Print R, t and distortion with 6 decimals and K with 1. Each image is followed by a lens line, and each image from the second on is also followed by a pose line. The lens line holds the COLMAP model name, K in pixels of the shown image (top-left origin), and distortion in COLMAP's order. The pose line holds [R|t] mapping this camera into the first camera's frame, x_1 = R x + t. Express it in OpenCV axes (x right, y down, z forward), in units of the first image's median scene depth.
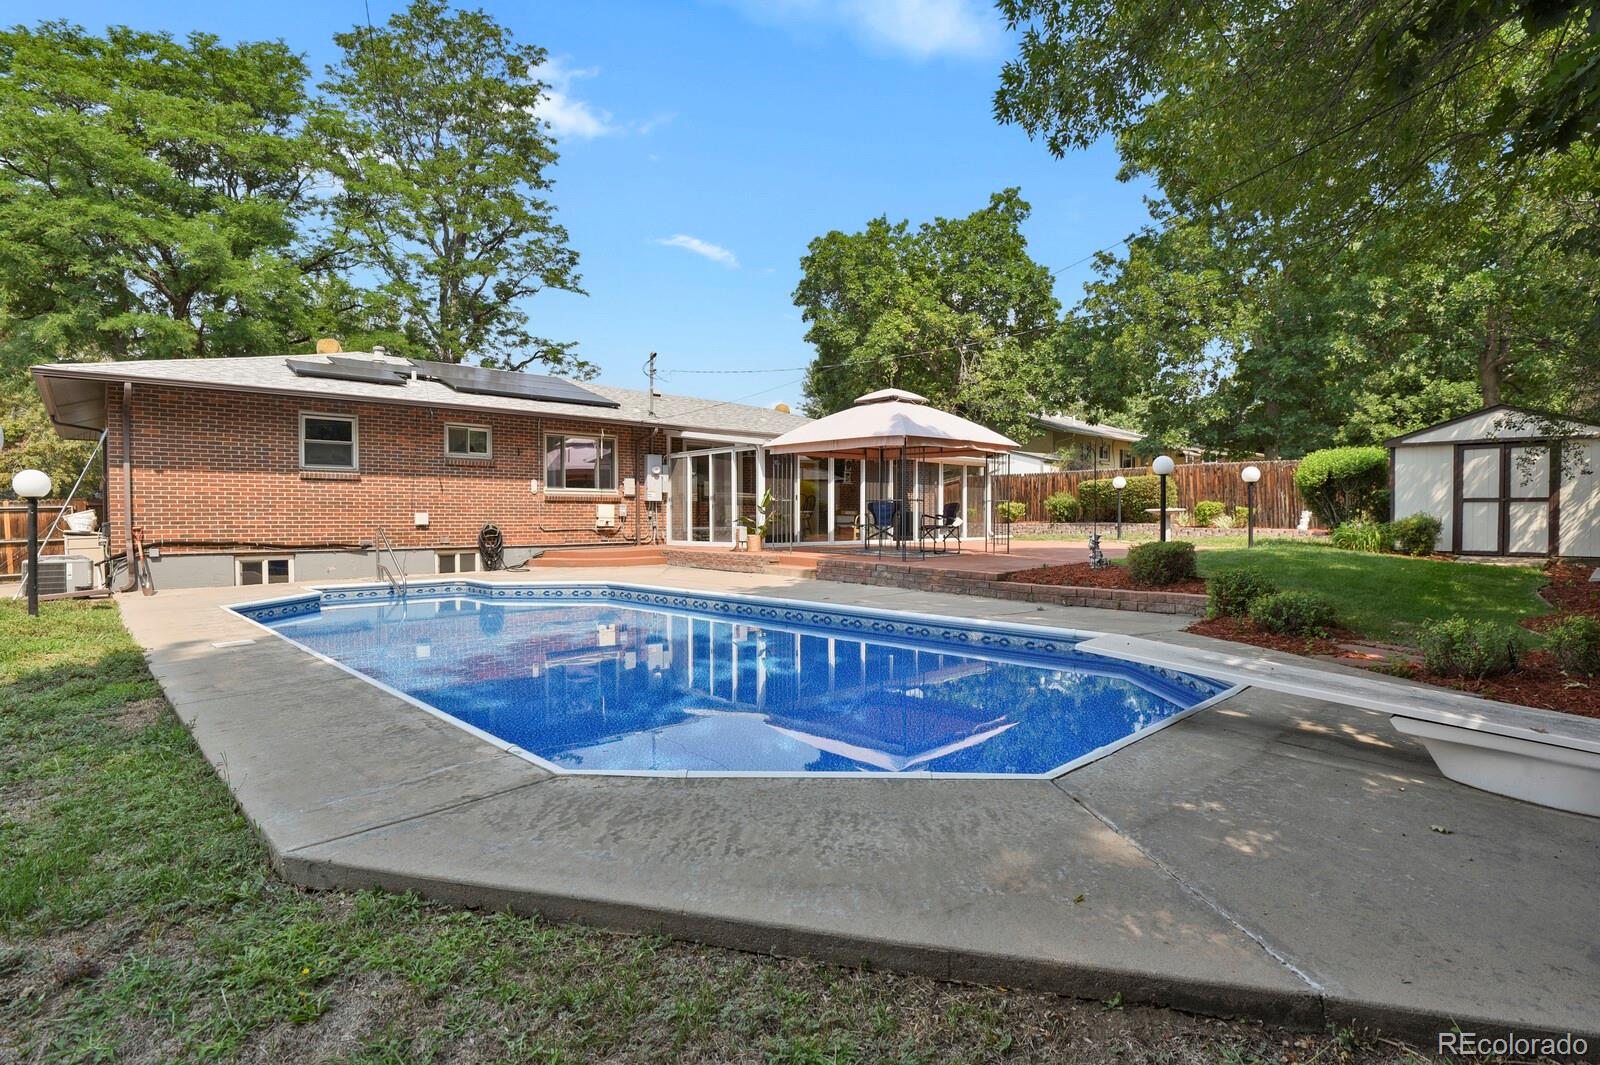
lens RADIAL K [[780.1, 0, 802.1], [0, 780.1, 539.6], [0, 0, 1]] dist [-0.022090, -0.005686]
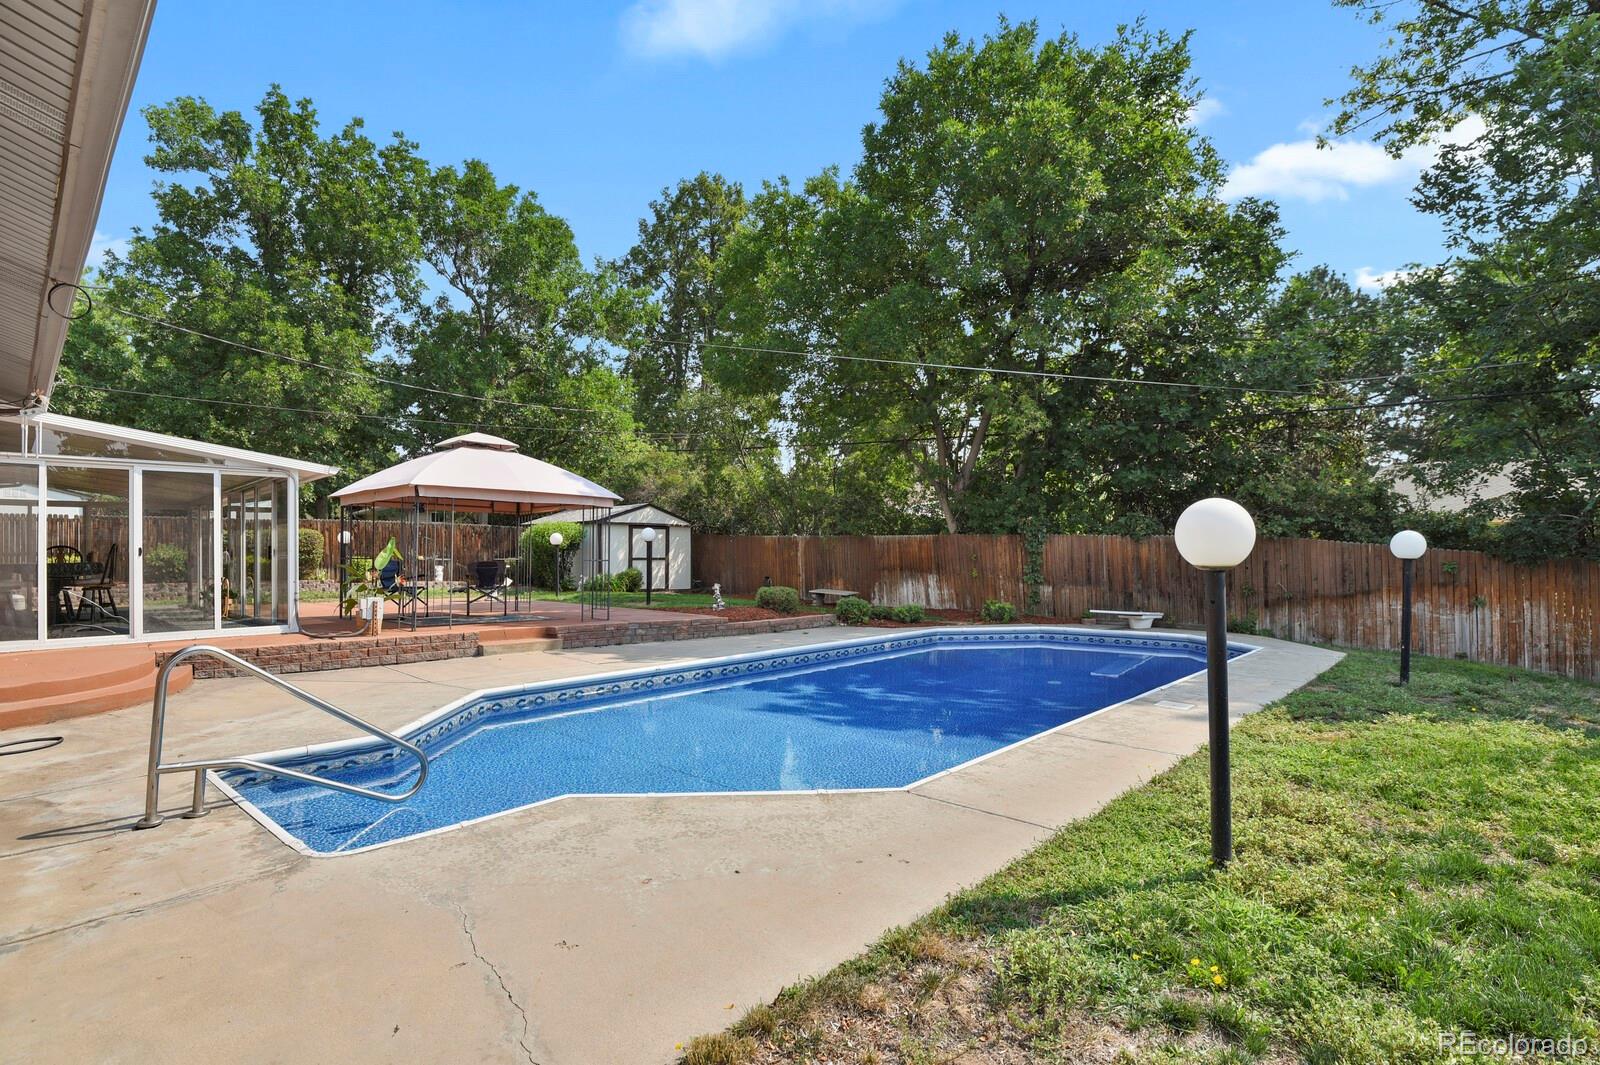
lens RADIAL K [[780.1, 0, 802.1], [0, 780.1, 539.6], [0, 0, 1]] dist [-0.022090, -0.005686]
pose [[-0.046808, 0.025171, 0.998587, -0.837656], [0.041609, 0.998864, -0.023227, -0.039878], [-0.998037, 0.040463, -0.047802, 0.738677]]
